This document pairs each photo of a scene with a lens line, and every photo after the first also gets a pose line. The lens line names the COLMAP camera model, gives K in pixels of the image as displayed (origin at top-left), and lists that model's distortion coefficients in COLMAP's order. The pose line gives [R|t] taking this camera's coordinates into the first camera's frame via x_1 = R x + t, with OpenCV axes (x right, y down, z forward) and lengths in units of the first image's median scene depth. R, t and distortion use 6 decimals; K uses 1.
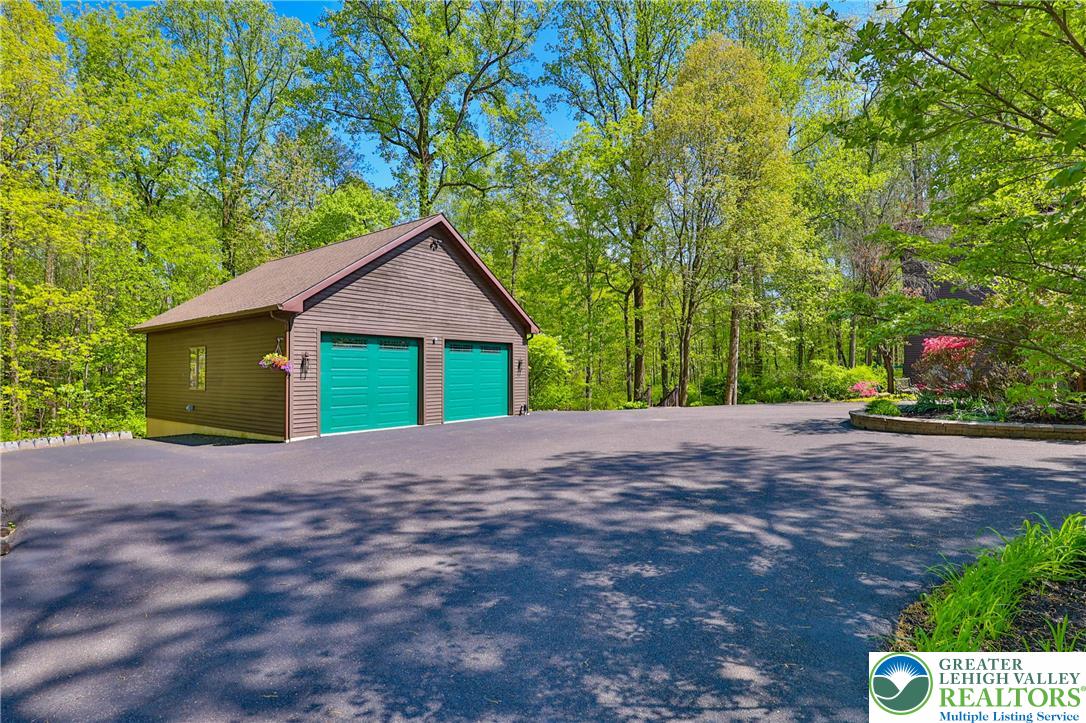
lens RADIAL K [[522.6, 0, 543.0], [0, 522.6, 361.5], [0, 0, 1]] dist [0.025120, 0.000475]
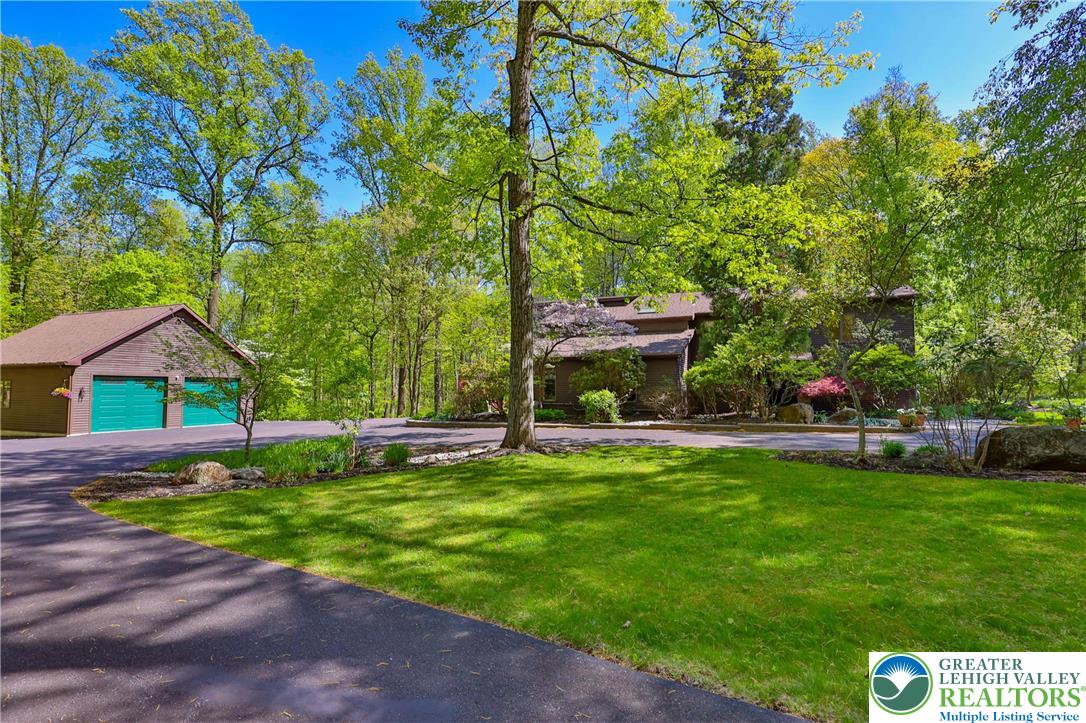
lens RADIAL K [[522.6, 0, 543.0], [0, 522.6, 361.5], [0, 0, 1]] dist [0.025120, 0.000475]
pose [[0.968808, 0.013868, 0.247423, 0.516378], [-0.009603, 0.999784, -0.018434, -0.069952], [-0.247625, 0.015483, 0.968732, -0.962457]]
